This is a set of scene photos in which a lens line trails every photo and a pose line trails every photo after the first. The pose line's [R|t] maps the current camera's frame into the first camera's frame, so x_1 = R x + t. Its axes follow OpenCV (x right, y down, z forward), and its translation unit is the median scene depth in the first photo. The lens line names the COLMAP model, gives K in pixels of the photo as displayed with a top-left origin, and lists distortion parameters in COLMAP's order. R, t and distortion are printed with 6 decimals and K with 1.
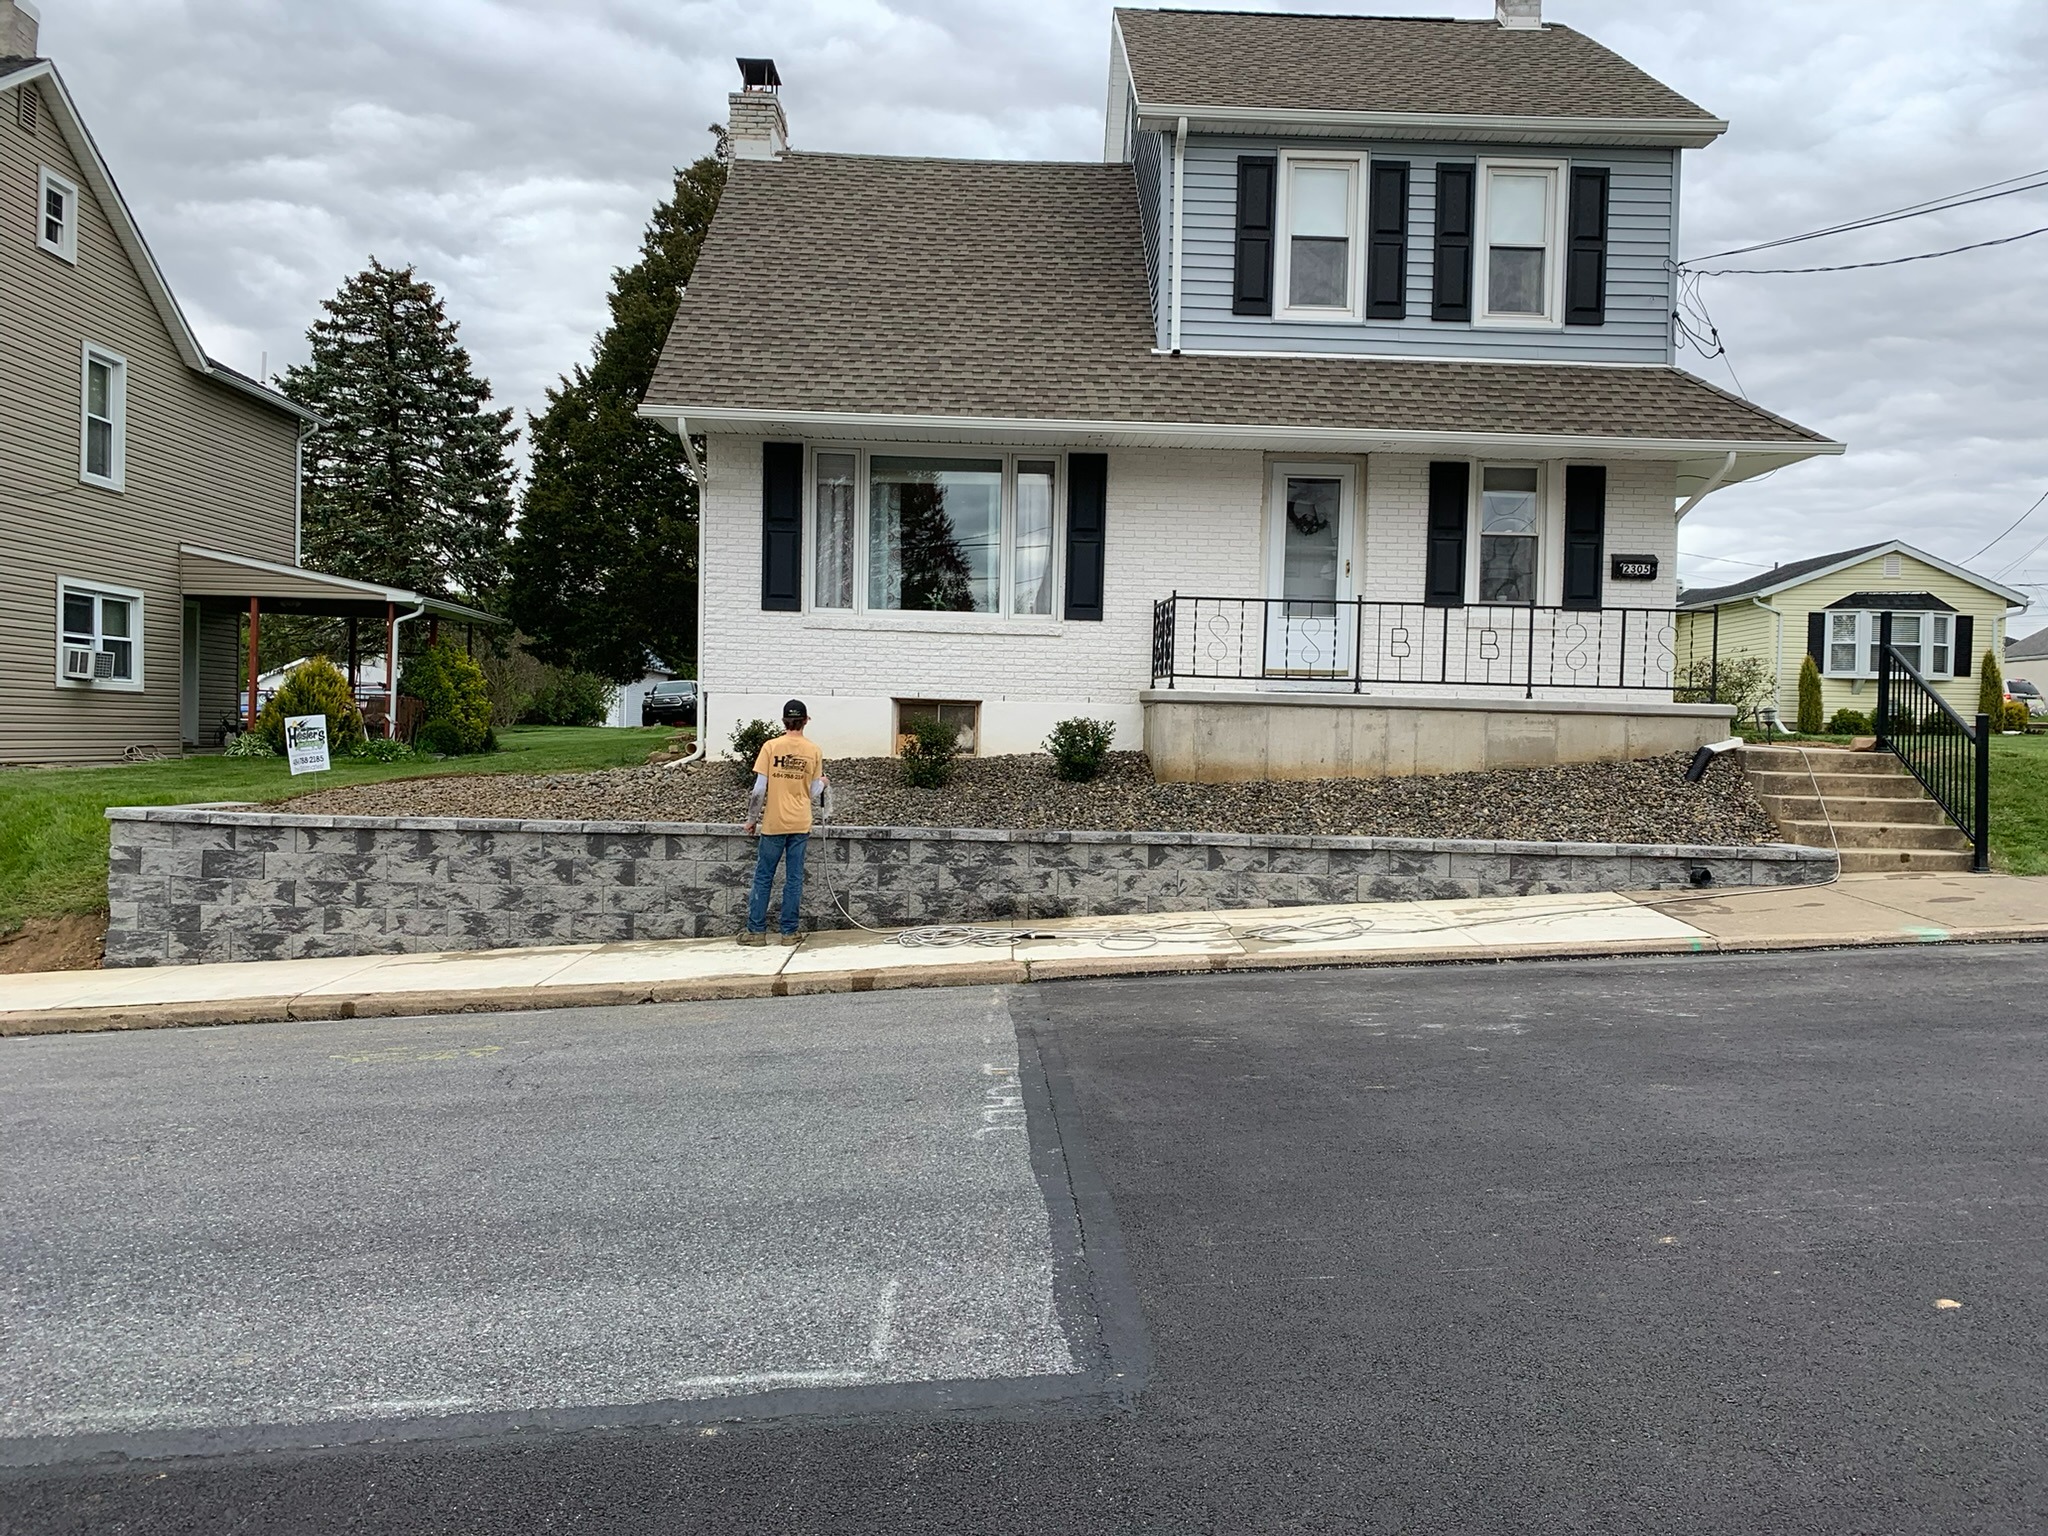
lens RADIAL K [[1570.3, 0, 1024.0], [0, 1570.3, 768.0], [0, 0, 1]] dist [0.055709, -0.105722]
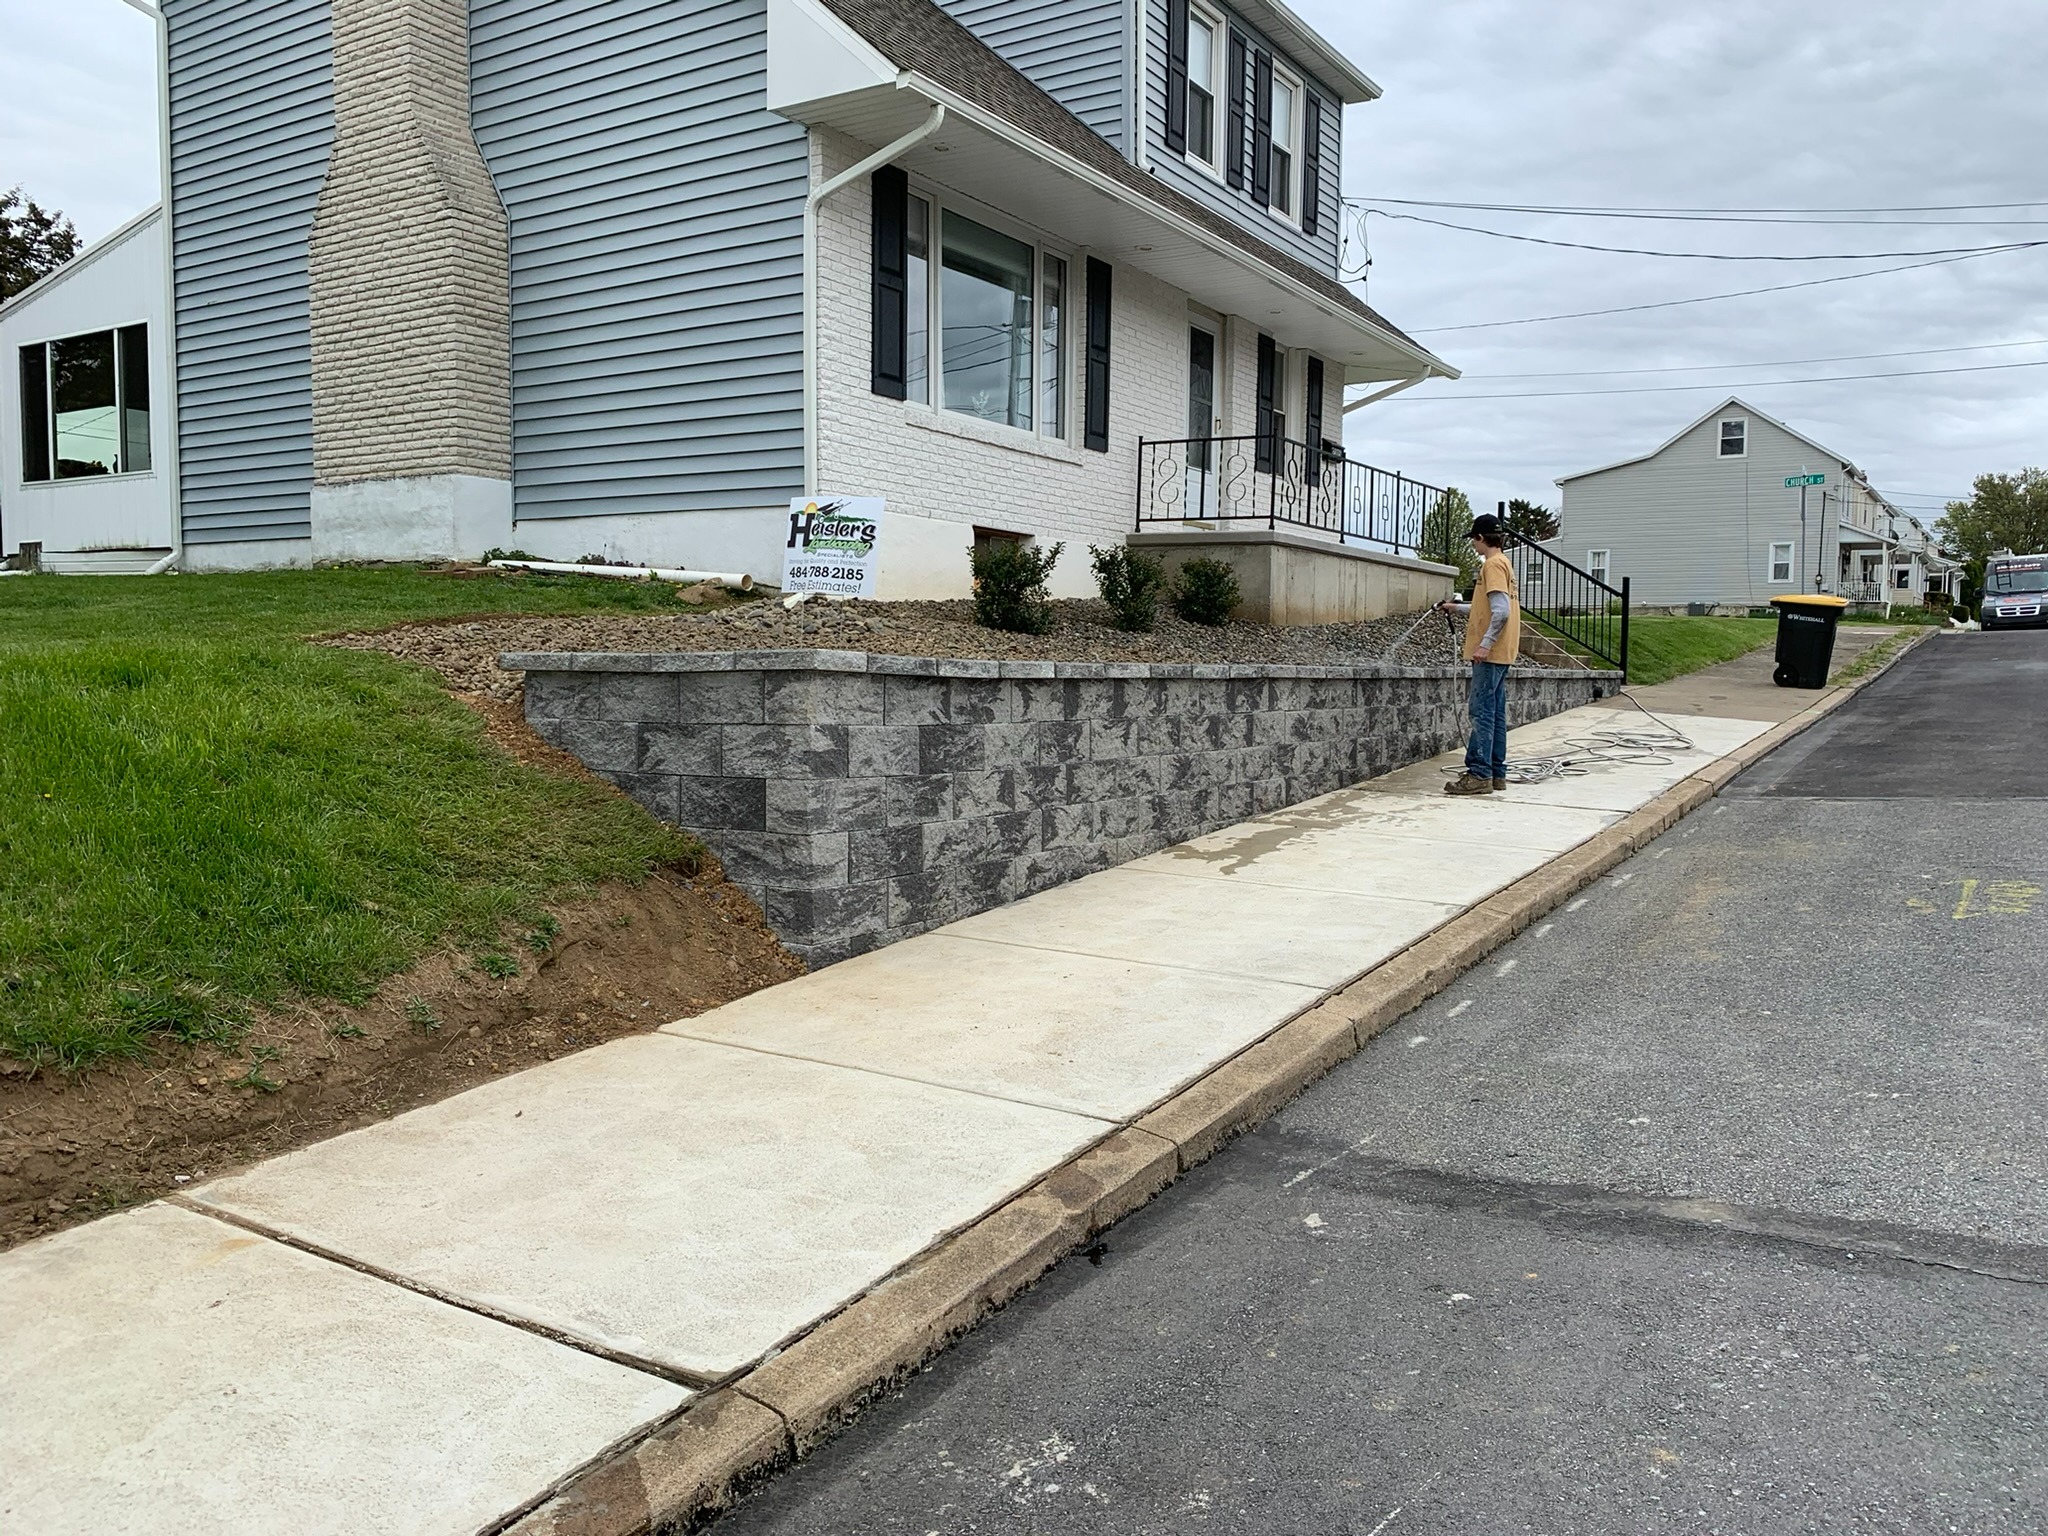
lens RADIAL K [[1556.4, 0, 1033.0], [0, 1556.4, 800.5], [0, 0, 1]] dist [0.120225, -0.337136]
pose [[0.547163, -0.087357, 0.832455, -0.951185], [0.017810, 0.995529, 0.092764, 0.028391], [-0.836836, -0.035930, 0.546273, 0.669533]]
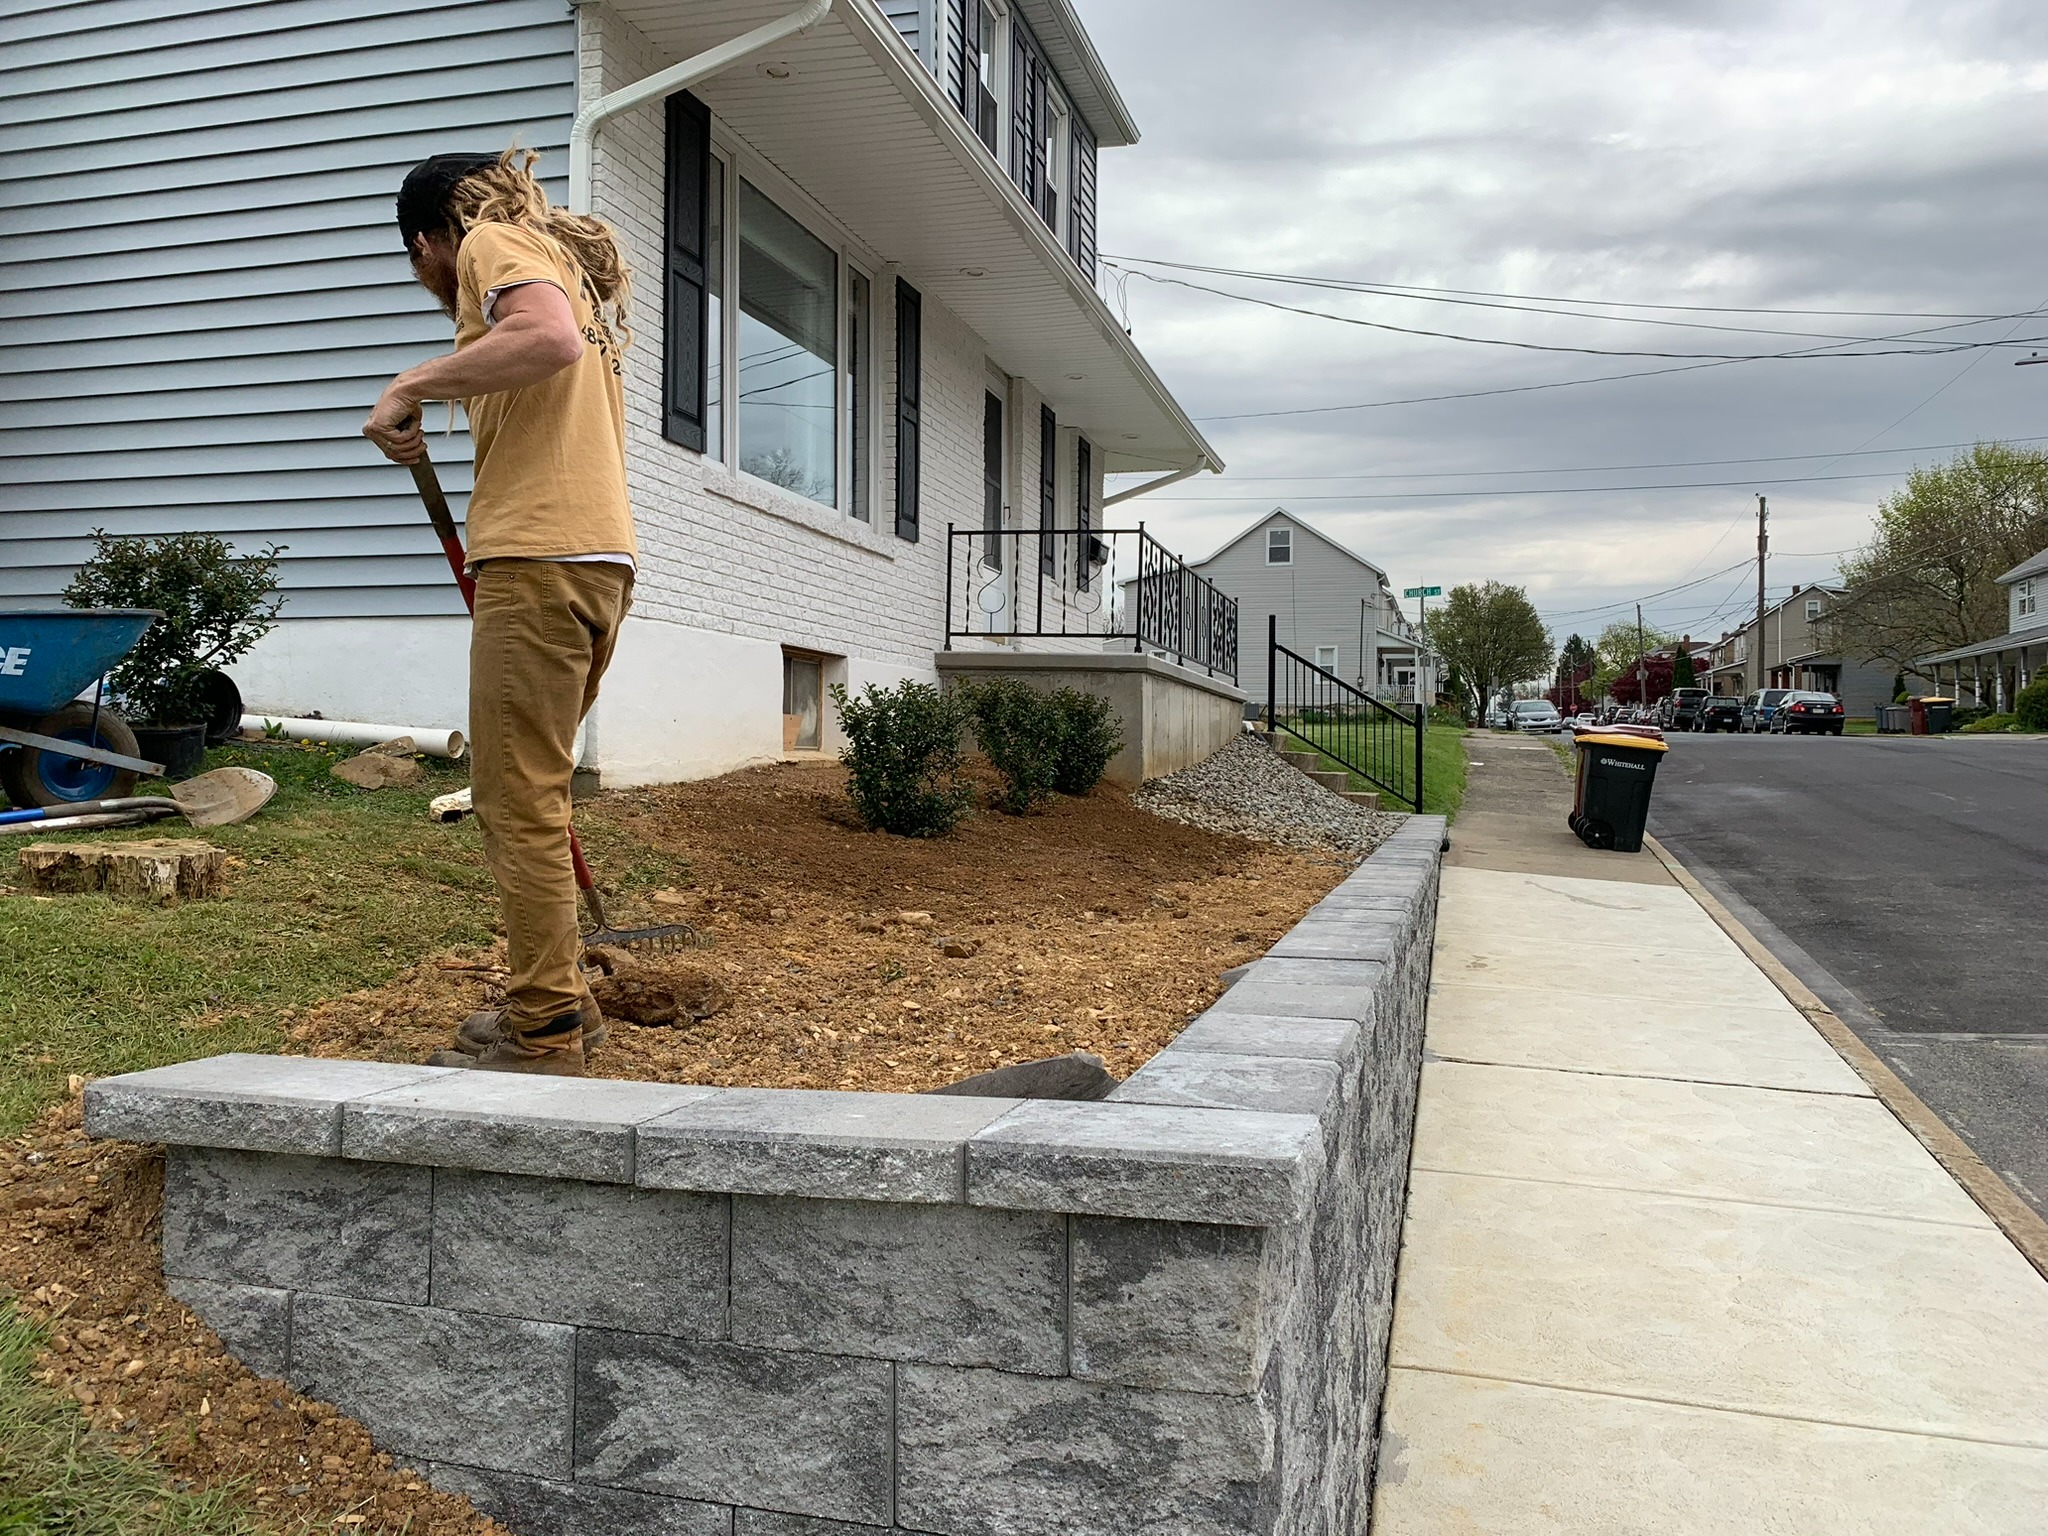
lens RADIAL K [[1570.3, 0, 1024.0], [0, 1570.3, 768.0], [0, 0, 1]] dist [0.055709, -0.105722]
pose [[0.283360, -0.025432, 0.958676, -0.737333], [0.013558, 0.999655, 0.022512, -0.016229], [-0.958918, 0.006619, 0.283607, 0.969088]]
